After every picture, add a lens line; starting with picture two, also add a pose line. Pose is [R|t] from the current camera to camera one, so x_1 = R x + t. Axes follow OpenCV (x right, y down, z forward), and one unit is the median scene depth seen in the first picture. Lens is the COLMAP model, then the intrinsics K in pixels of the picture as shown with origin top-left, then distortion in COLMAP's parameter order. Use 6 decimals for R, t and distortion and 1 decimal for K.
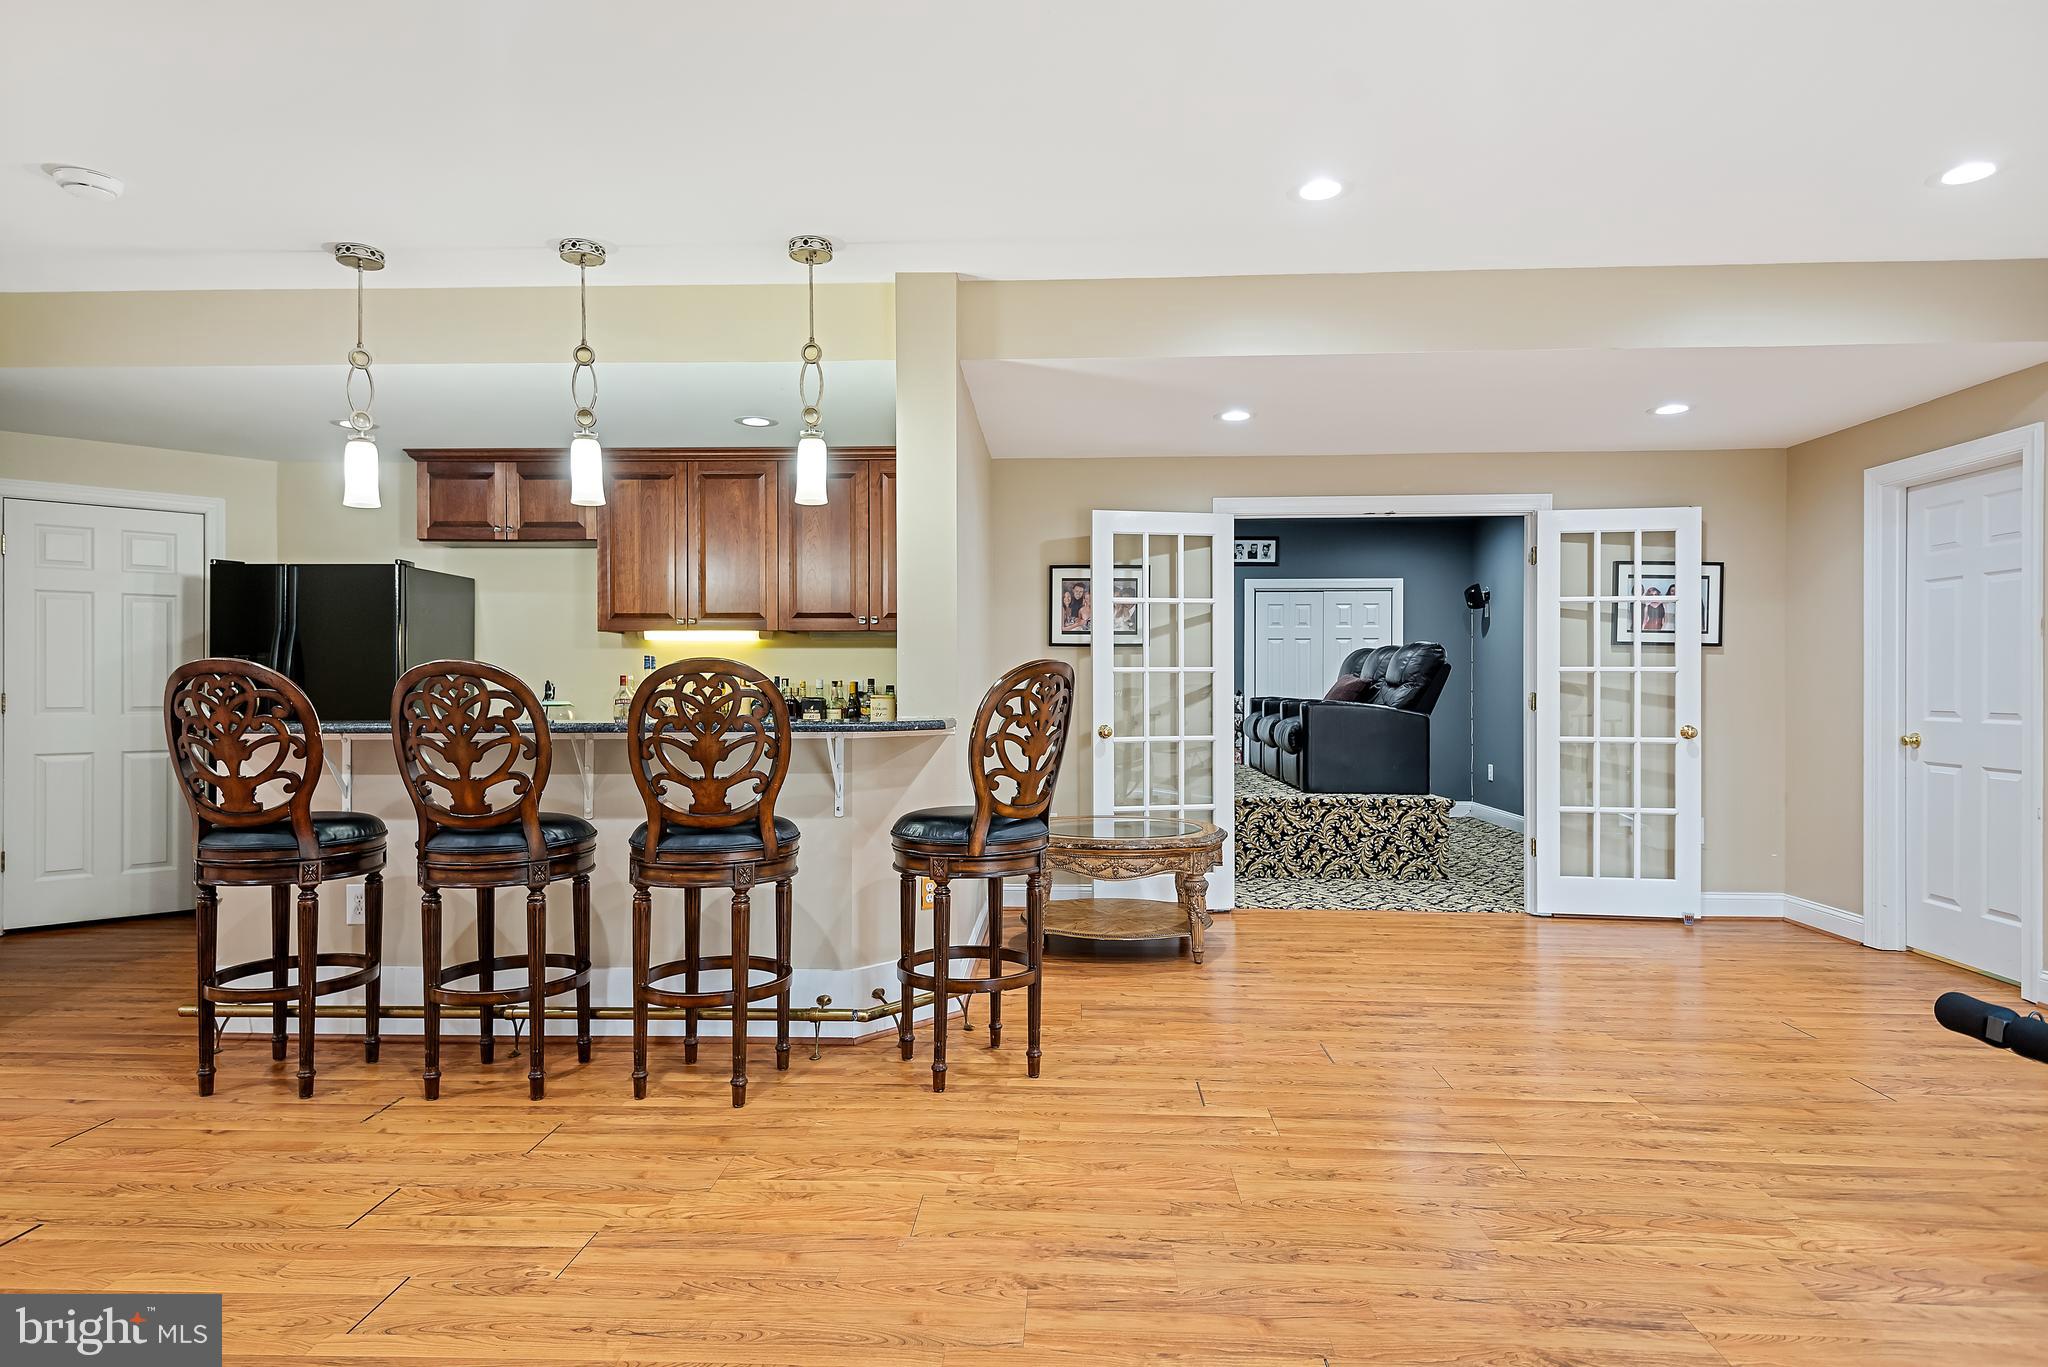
lens RADIAL K [[1136.3, 0, 1039.1], [0, 1136.3, 693.5], [0, 0, 1]] dist [0.031591, -0.011488]
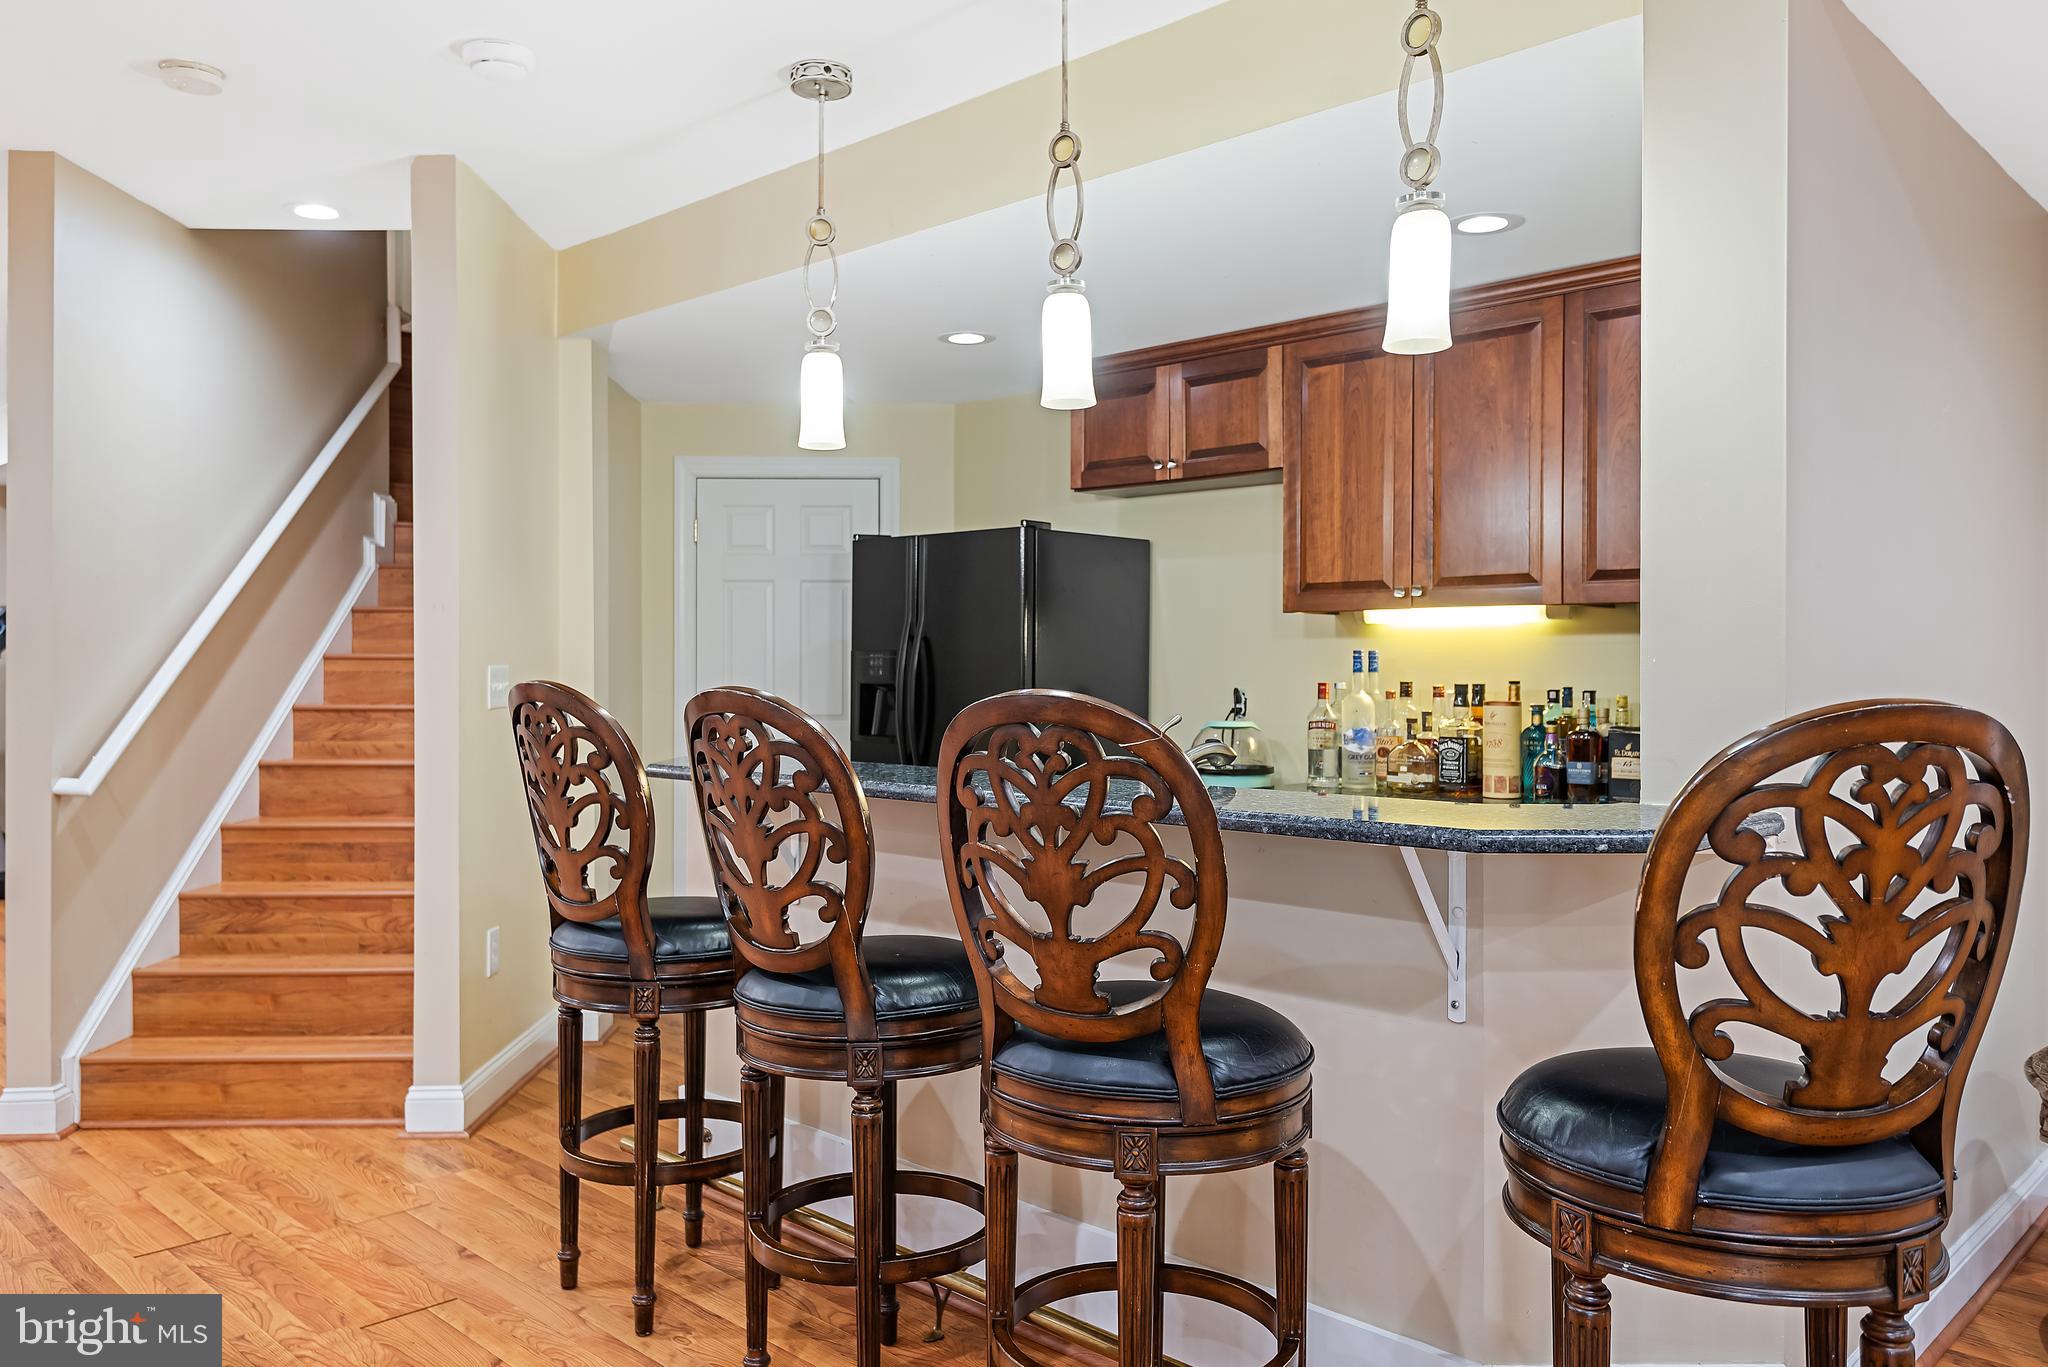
lens RADIAL K [[1514.5, 0, 1024.3], [0, 1514.5, 670.5], [0, 0, 1]] dist [0.032318, -0.011649]
pose [[0.739455, 0.004663, -0.673190, 0.119967], [-0.006648, 0.999978, -0.000376, -0.035746], [0.673173, 0.004754, 0.739469, 0.476501]]
